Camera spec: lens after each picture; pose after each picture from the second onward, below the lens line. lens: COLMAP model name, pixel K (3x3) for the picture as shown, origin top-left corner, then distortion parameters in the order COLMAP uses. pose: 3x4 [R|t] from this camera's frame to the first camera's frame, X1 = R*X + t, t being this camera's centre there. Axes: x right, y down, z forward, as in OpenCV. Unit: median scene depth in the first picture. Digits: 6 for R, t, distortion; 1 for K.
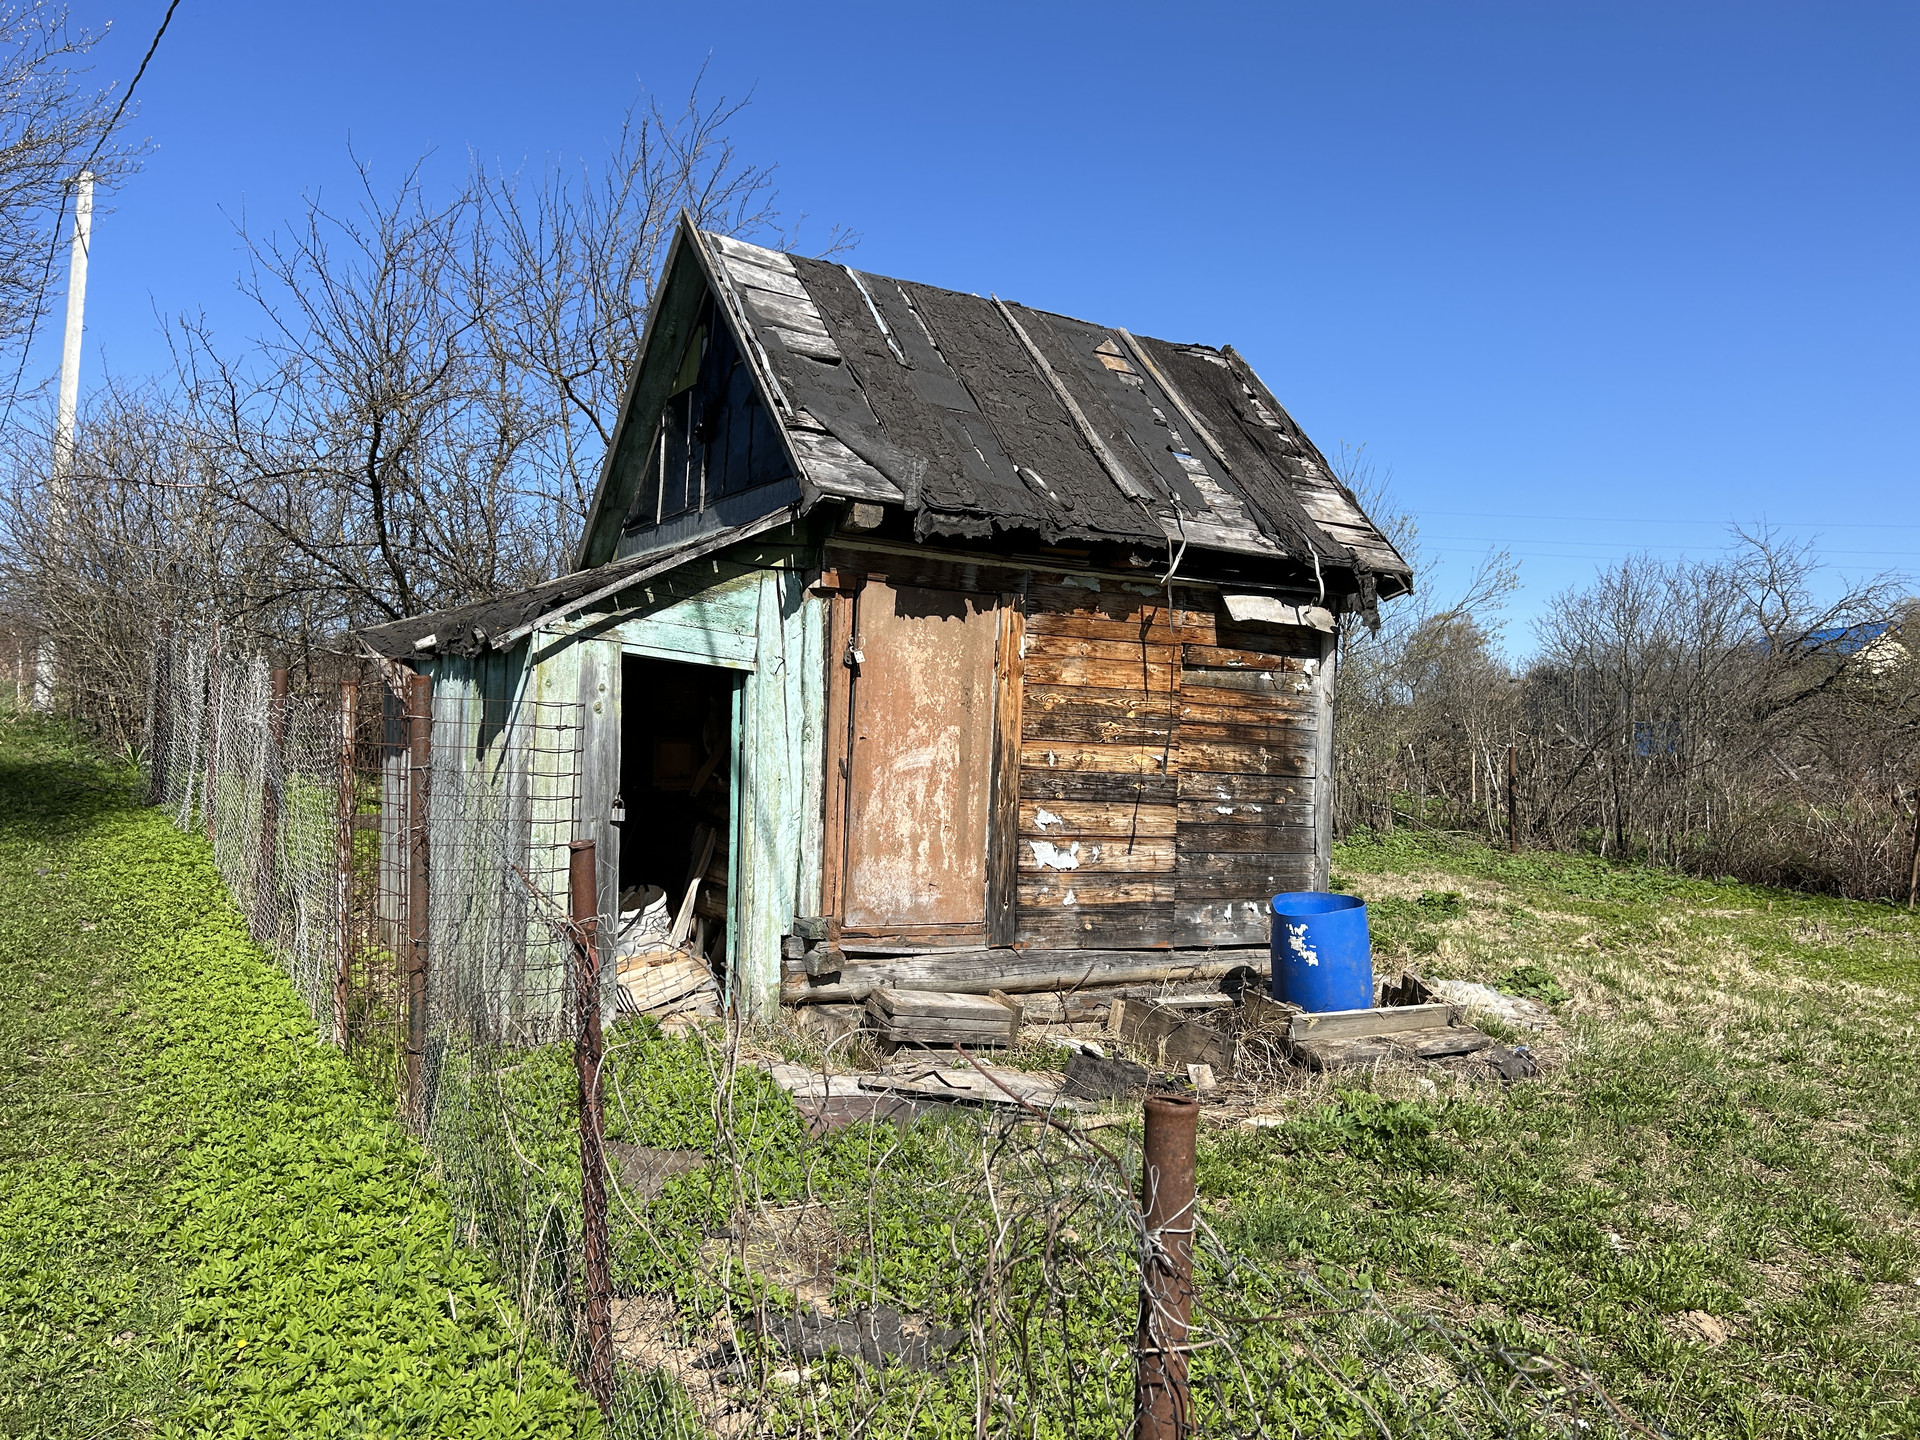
lens RADIAL K [[1429.6, 0, 948.9], [0, 1429.6, 735.1], [0, 0, 1]] dist [0.178963, -0.075166]
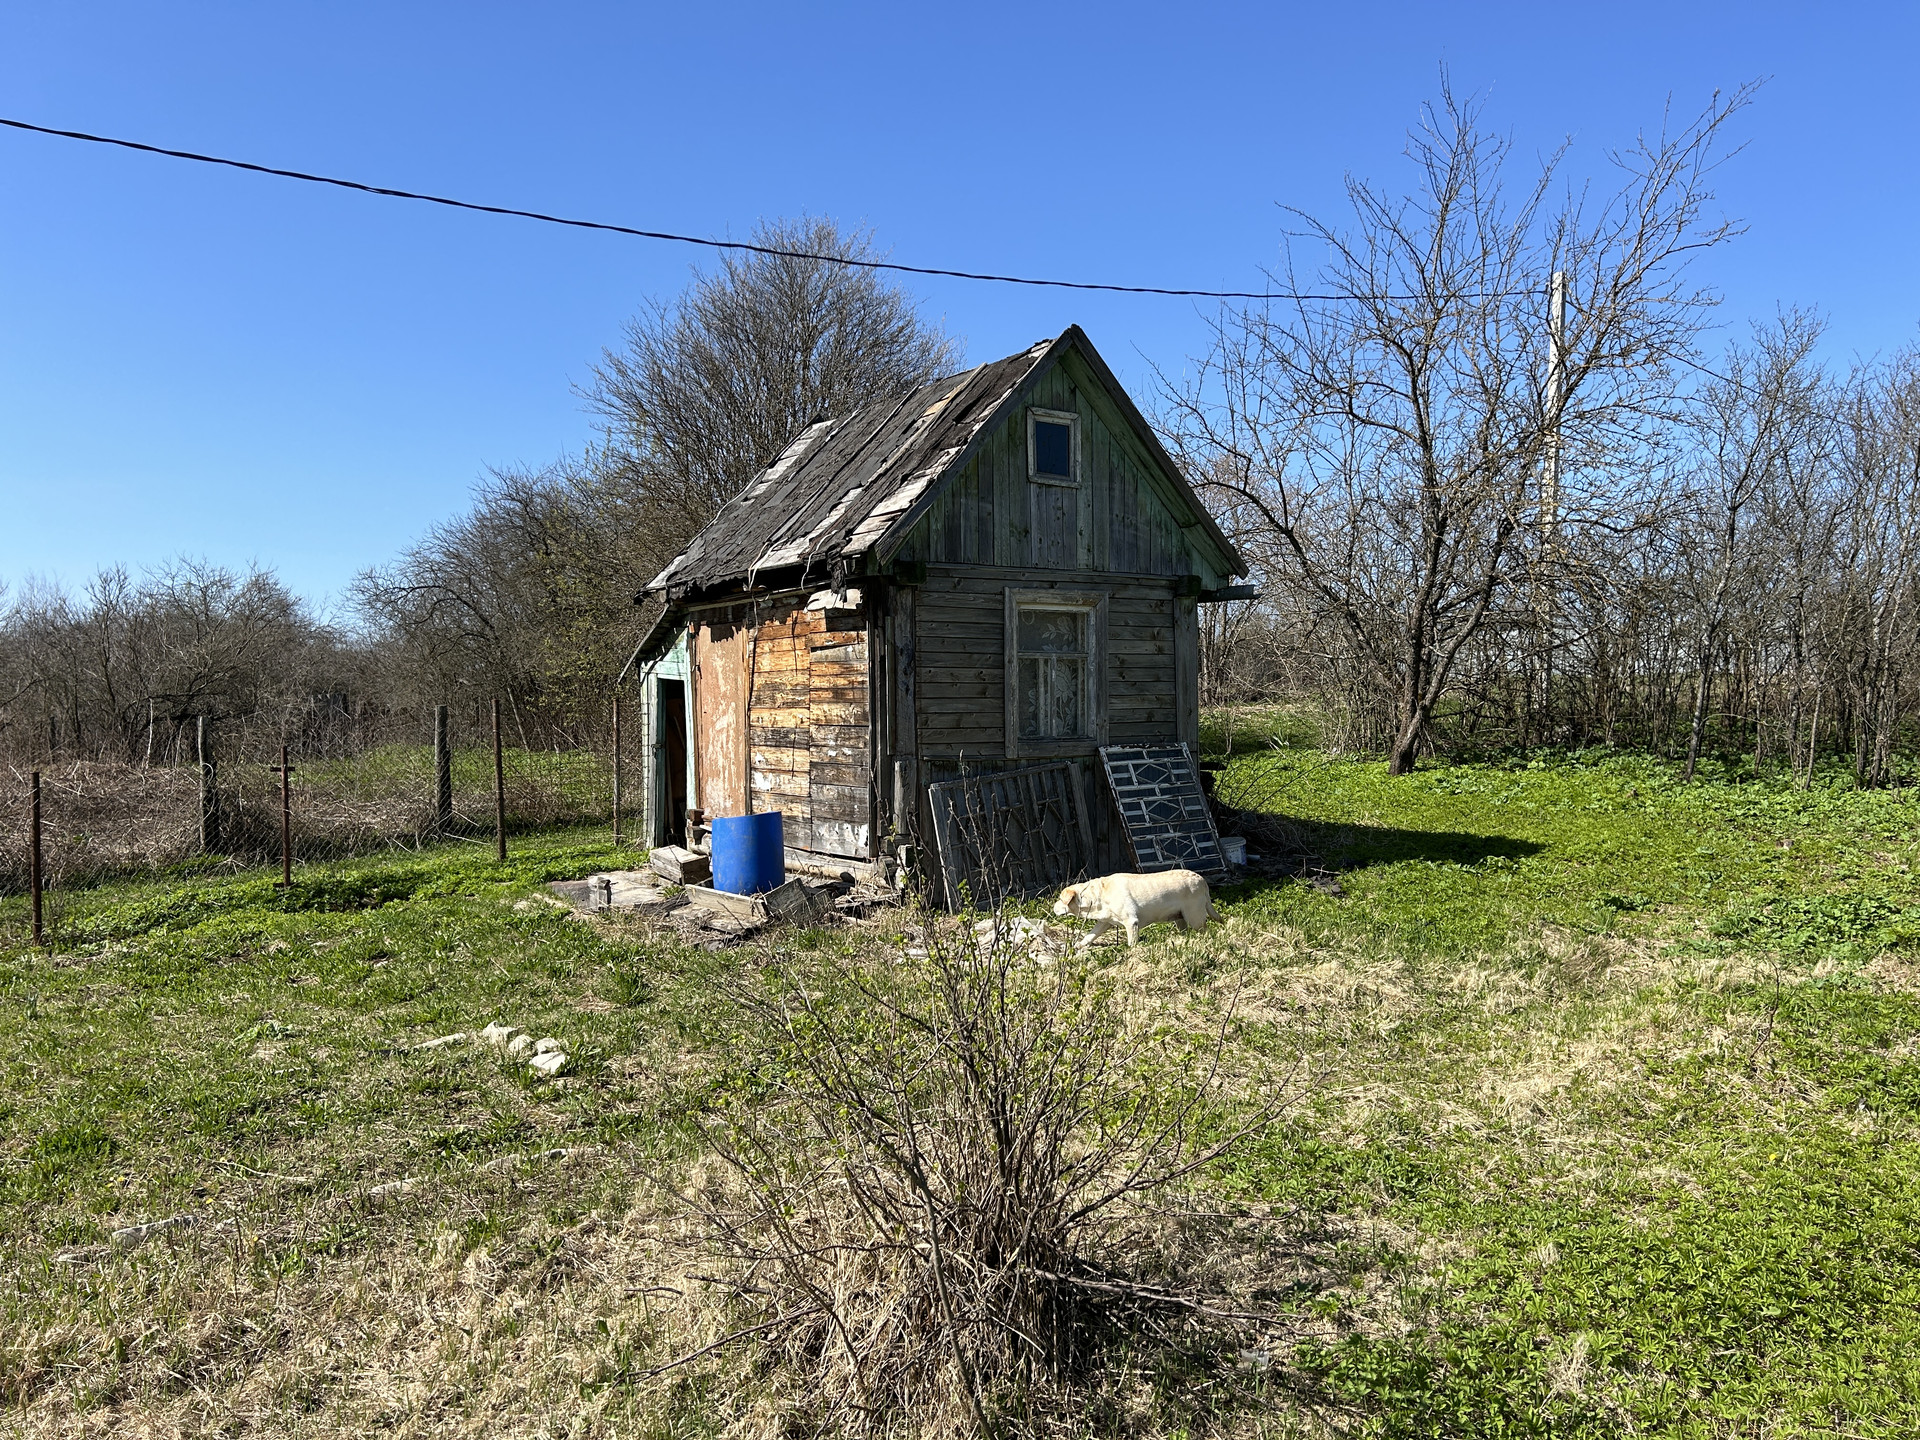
lens RADIAL K [[1429.6, 0, 948.9], [0, 1429.6, 735.1], [0, 0, 1]] dist [0.178963, -0.075166]
pose [[0.054164, -0.025837, -0.998198, 1.660112], [0.019070, 0.999510, -0.024836, 0.076955], [0.998350, -0.017690, 0.054630, 1.128469]]
